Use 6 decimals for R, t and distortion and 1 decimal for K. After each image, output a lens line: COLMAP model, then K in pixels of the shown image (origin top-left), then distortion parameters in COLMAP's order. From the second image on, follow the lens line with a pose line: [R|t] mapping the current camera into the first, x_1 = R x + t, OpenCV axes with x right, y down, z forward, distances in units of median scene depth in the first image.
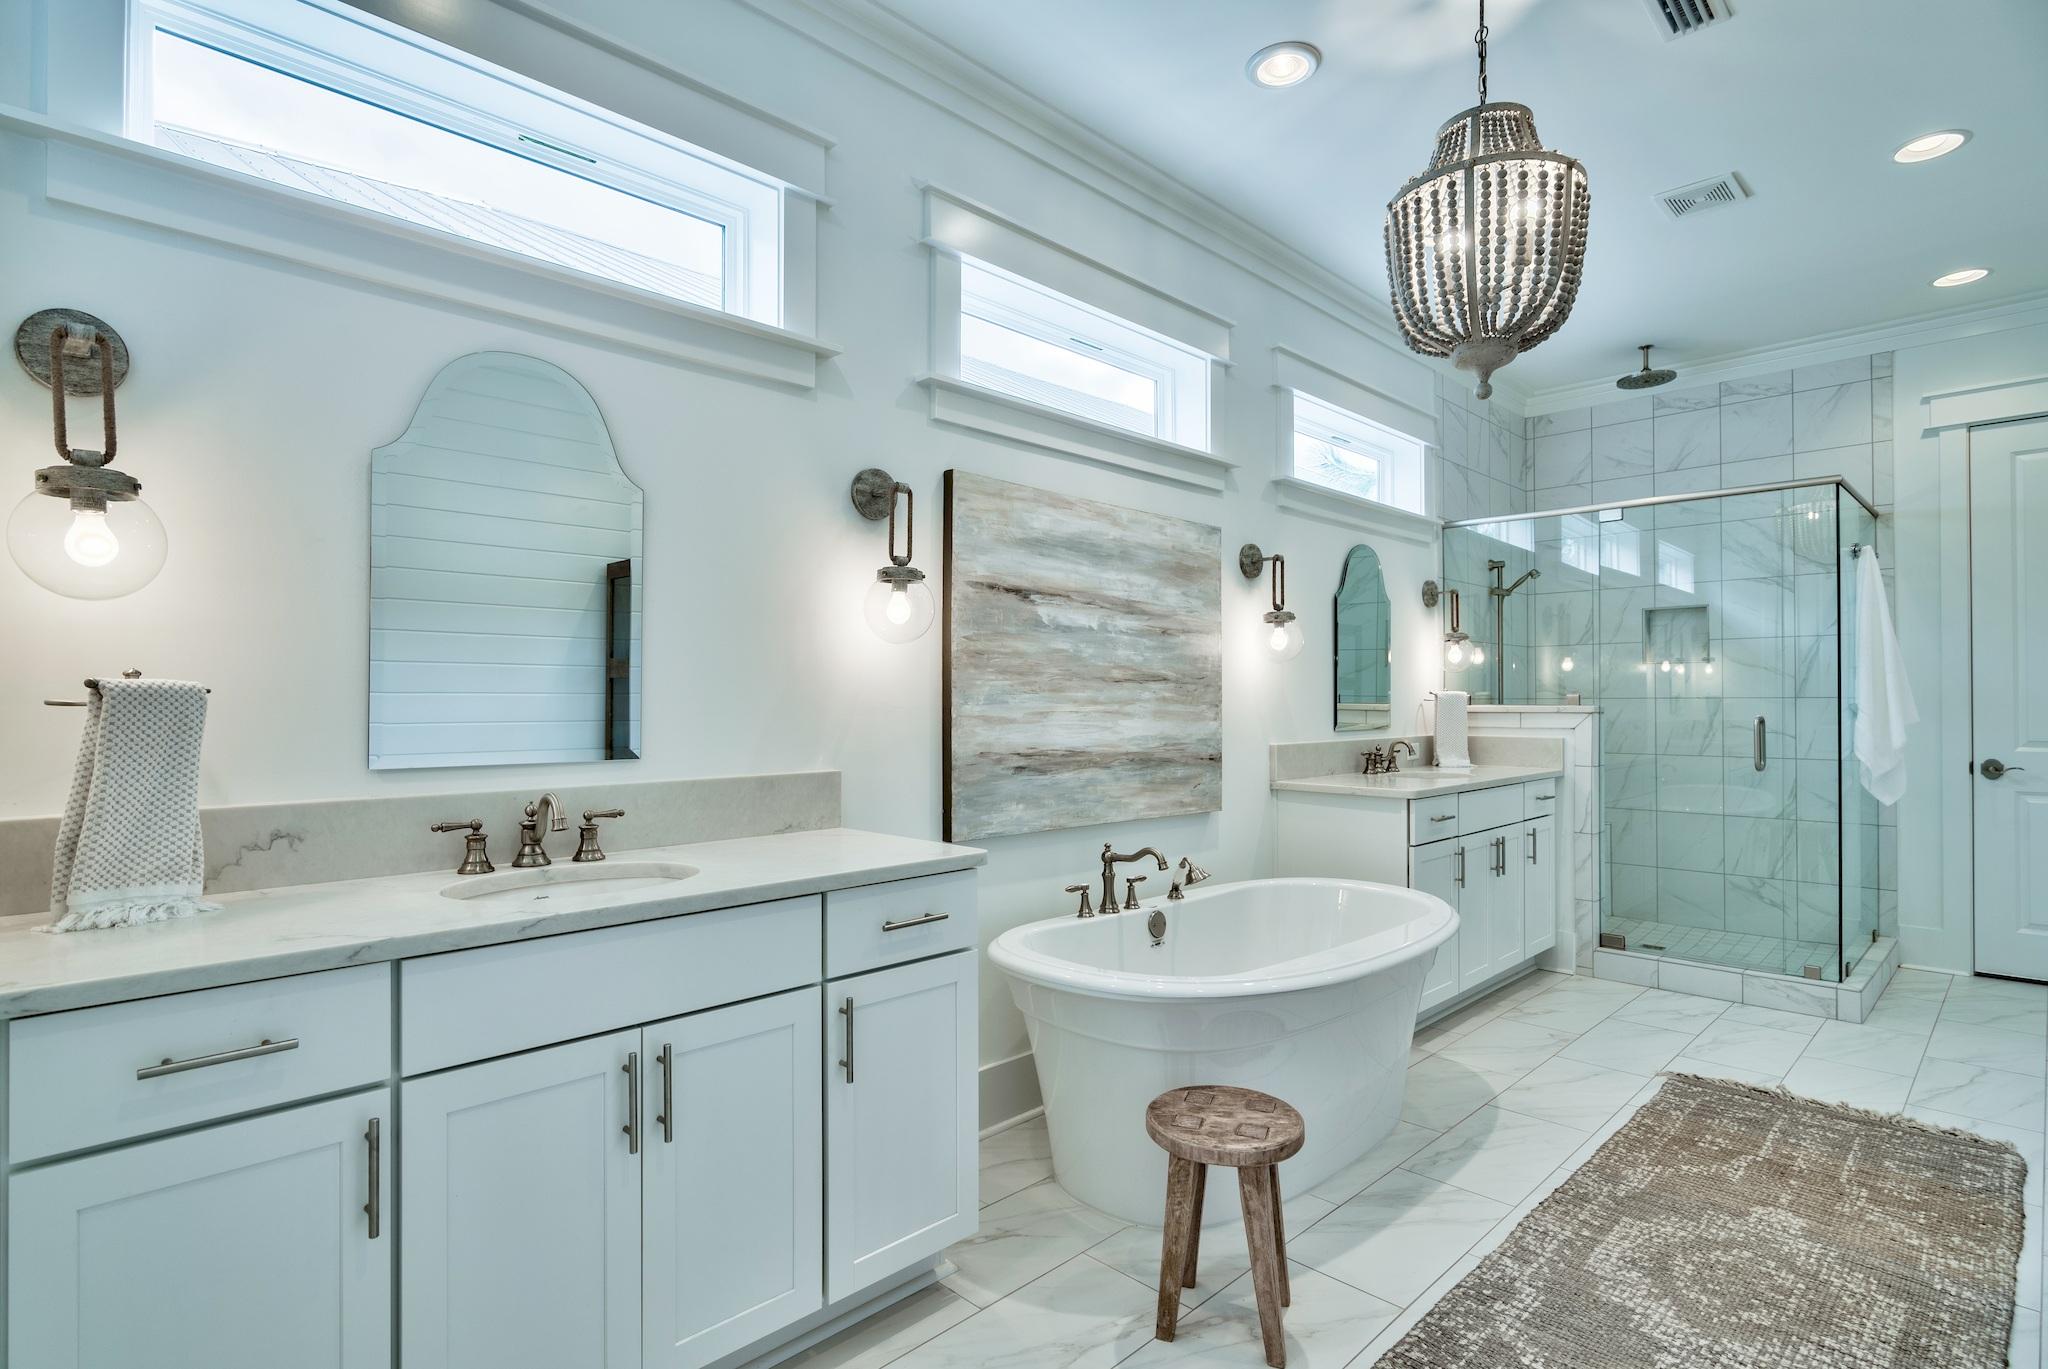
lens RADIAL K [[1021.8, 0, 1015.0], [0, 1021.8, 690.9], [0, 0, 1]] dist [-0.003851, -0.000524]
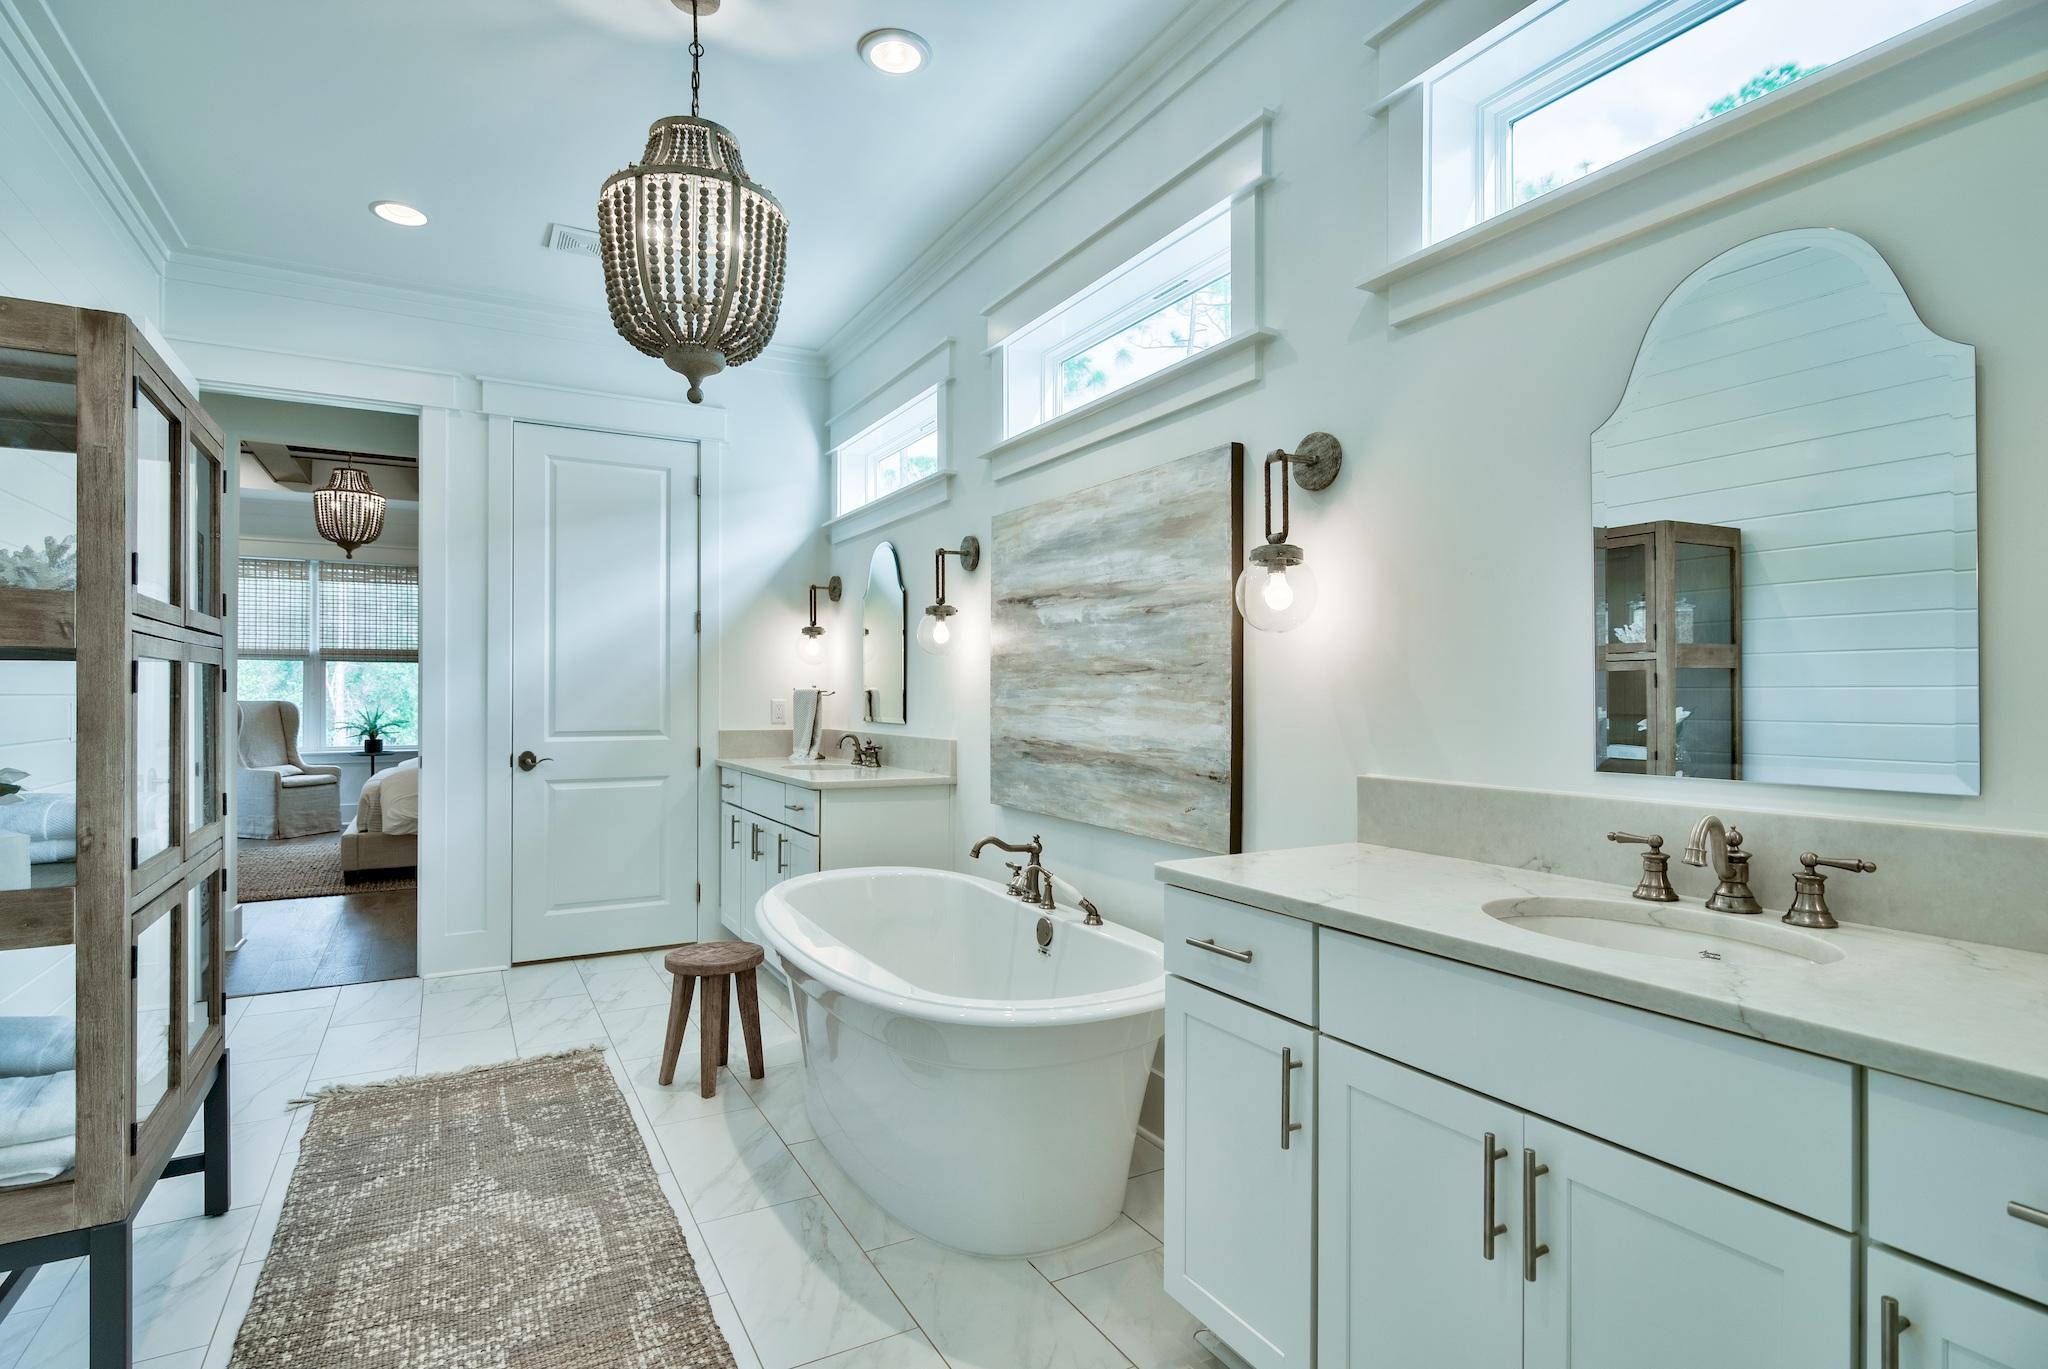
lens RADIAL K [[1021.8, 0, 1017.3], [0, 1021.8, 689.3], [0, 0, 1]] dist [-0.003851, -0.000524]
pose [[-0.266695, -0.002398, -0.963778, 1.017921], [0.010183, 0.999934, -0.005306, 0.008407], [0.963727, -0.011229, -0.266653, 1.182176]]
